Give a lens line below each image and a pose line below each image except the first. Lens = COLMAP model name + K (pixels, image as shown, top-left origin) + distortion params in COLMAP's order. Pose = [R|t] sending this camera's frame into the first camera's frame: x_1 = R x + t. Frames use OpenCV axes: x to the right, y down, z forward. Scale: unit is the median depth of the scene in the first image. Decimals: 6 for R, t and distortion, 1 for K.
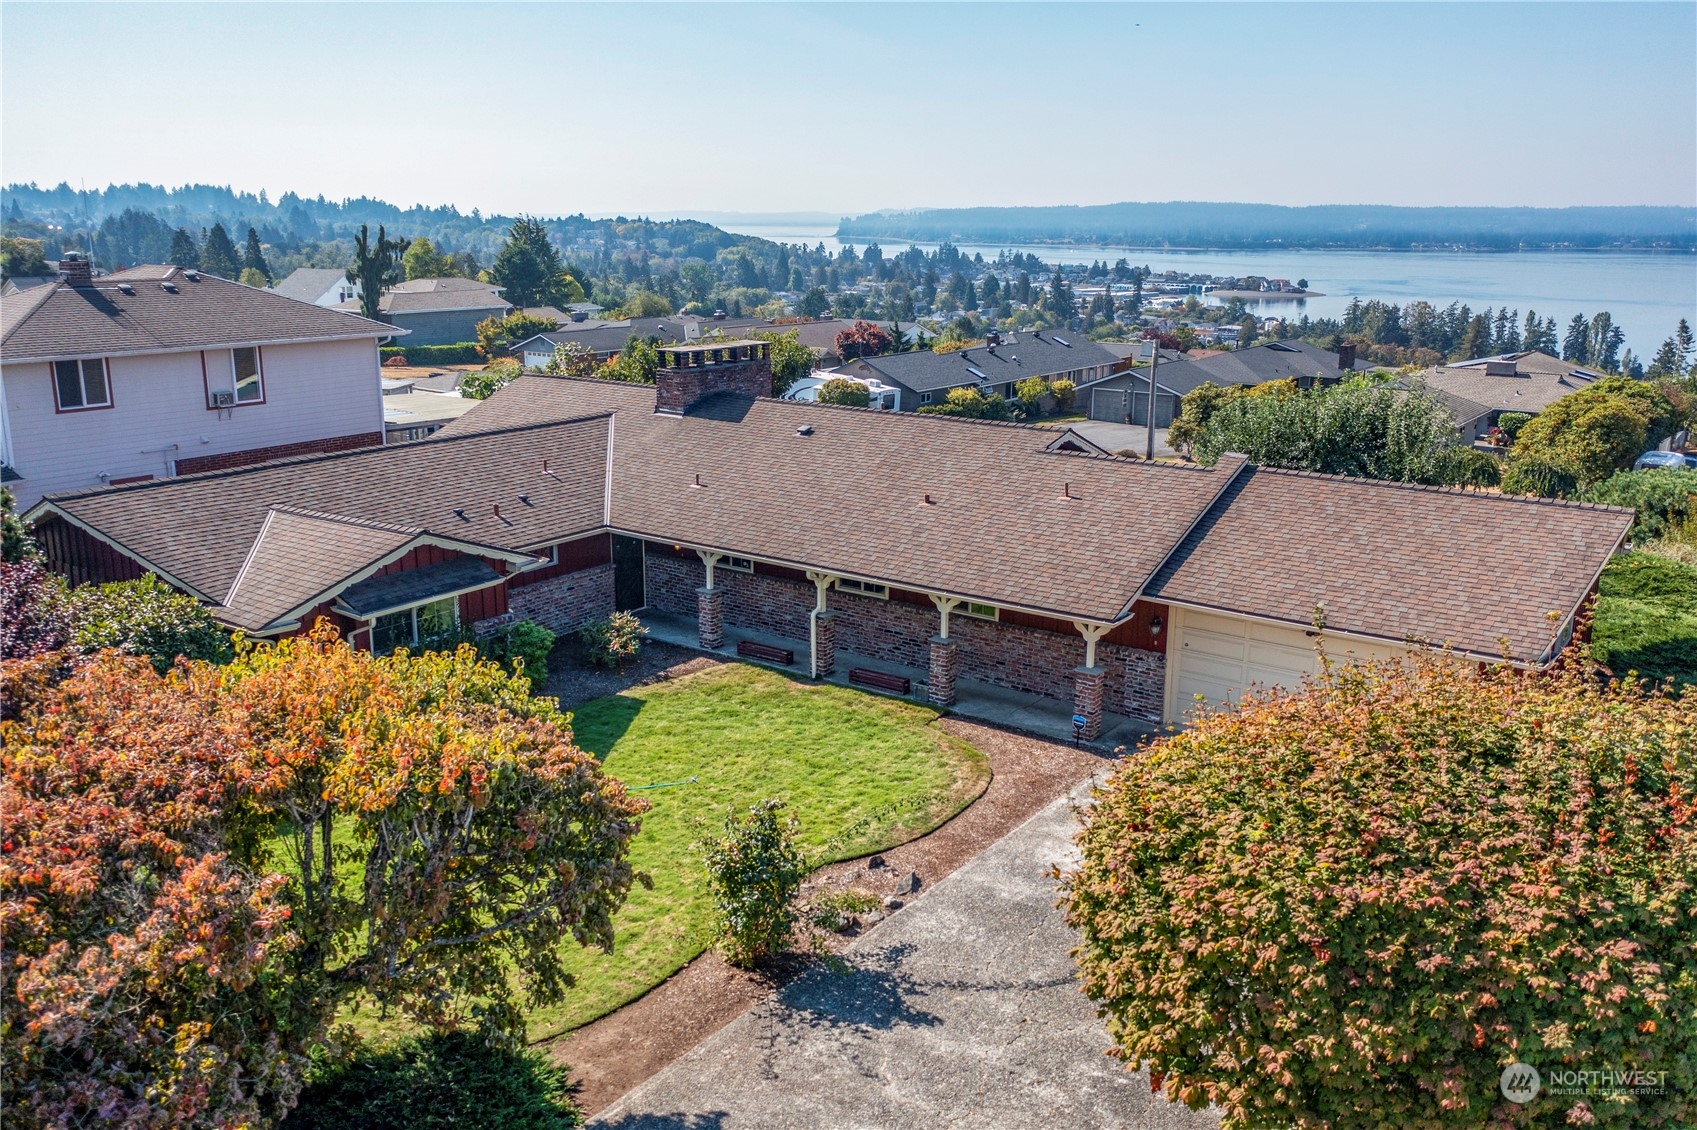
lens RADIAL K [[1368.2, 0, 841.0], [0, 1368.2, 558.9], [0, 0, 1]] dist [-0.001644, 0.011944]
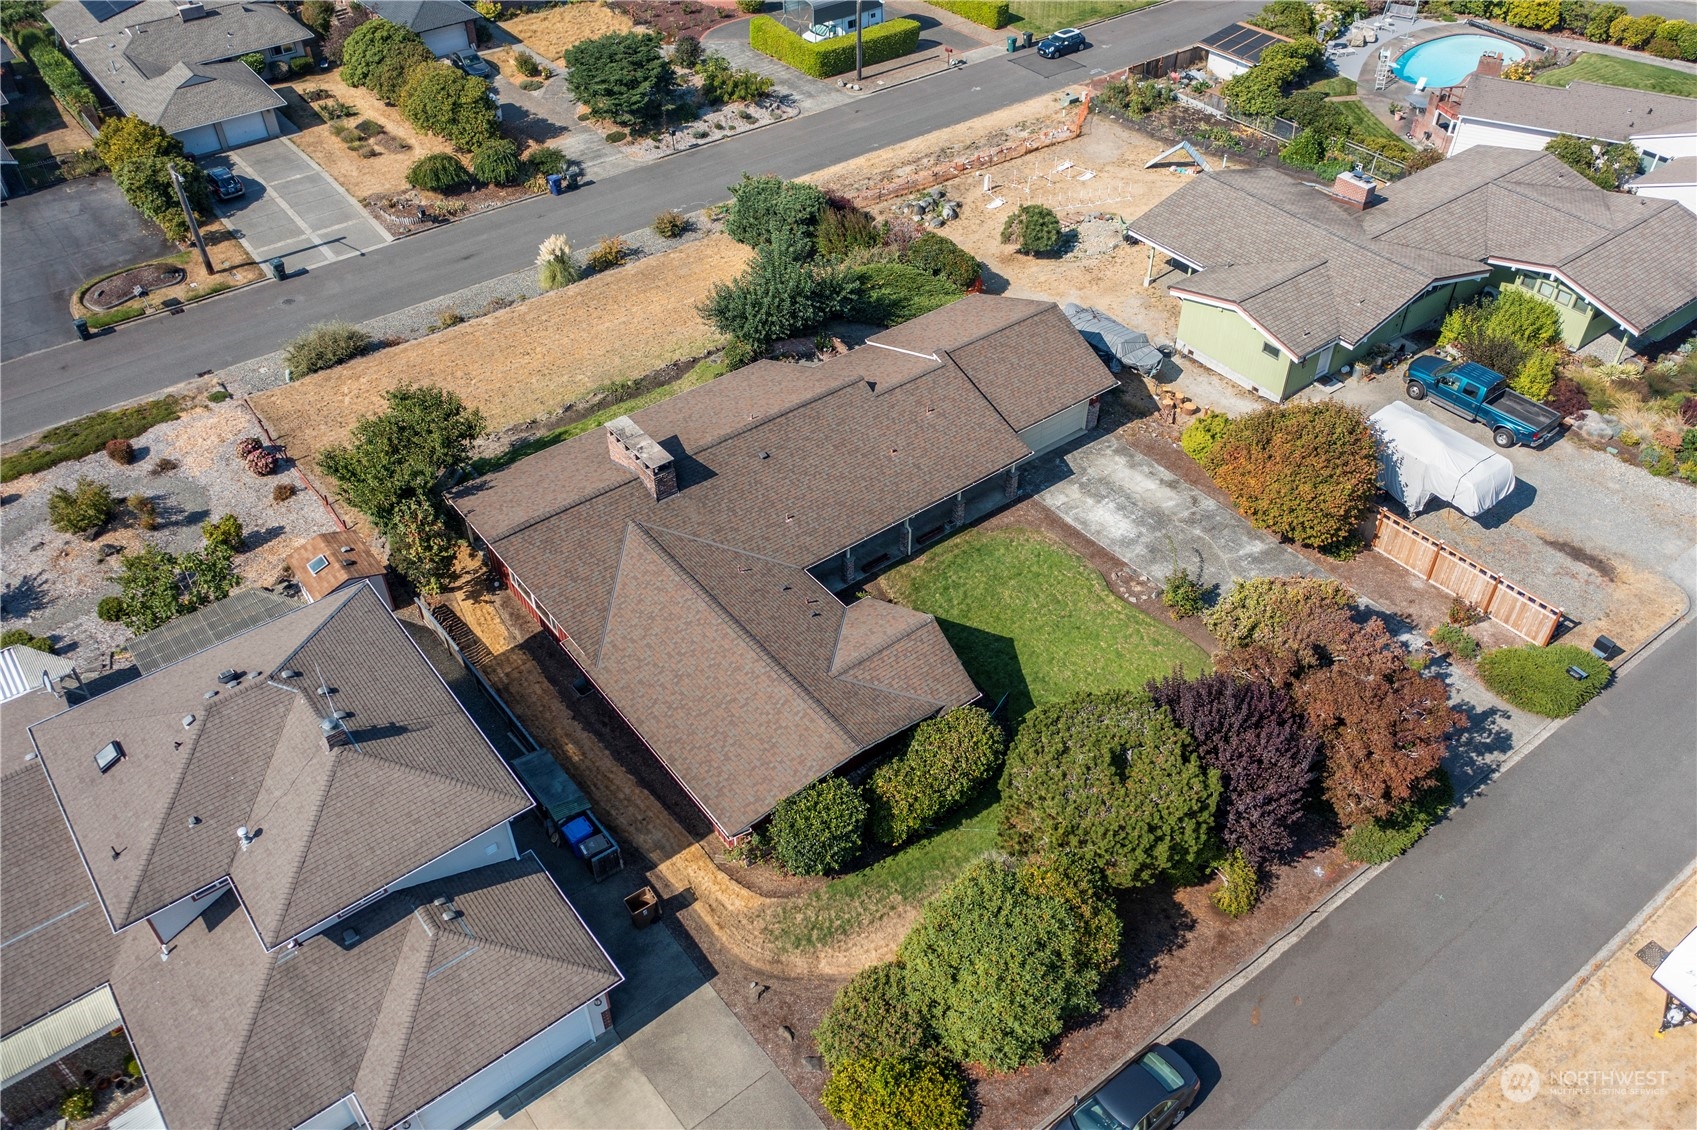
lens RADIAL K [[1368.2, 0, 841.0], [0, 1368.2, 558.9], [0, 0, 1]] dist [-0.001644, 0.011944]
pose [[0.291548, -0.639711, 0.711174, -1.105445], [0.239598, 0.768611, 0.593152, -0.843031], [-0.926063, -0.002537, 0.377361, 0.236350]]
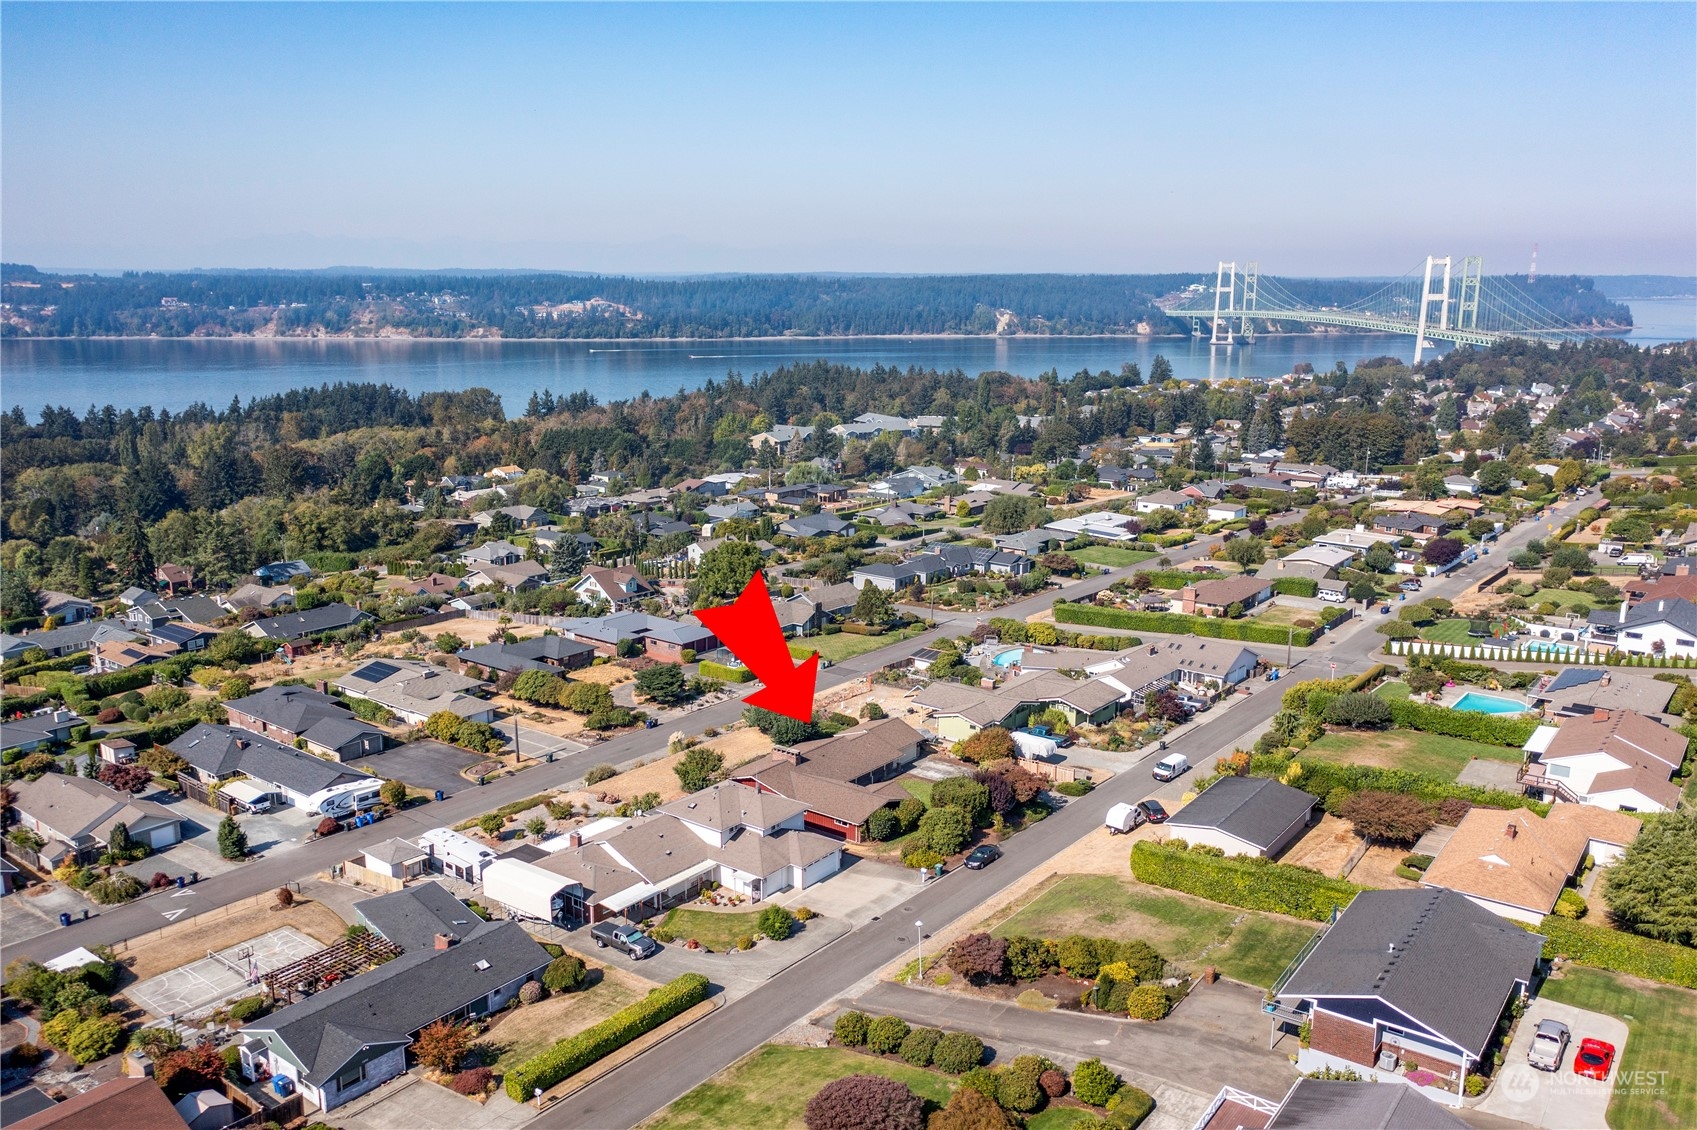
lens RADIAL K [[1368.2, 0, 841.0], [0, 1368.2, 558.9], [0, 0, 1]] dist [-0.001644, 0.011944]
pose [[0.034585, -0.210215, 0.977043, -4.155899], [0.235716, 0.951763, 0.196432, -1.523298], [-0.971206, 0.223512, 0.082468, 0.302419]]
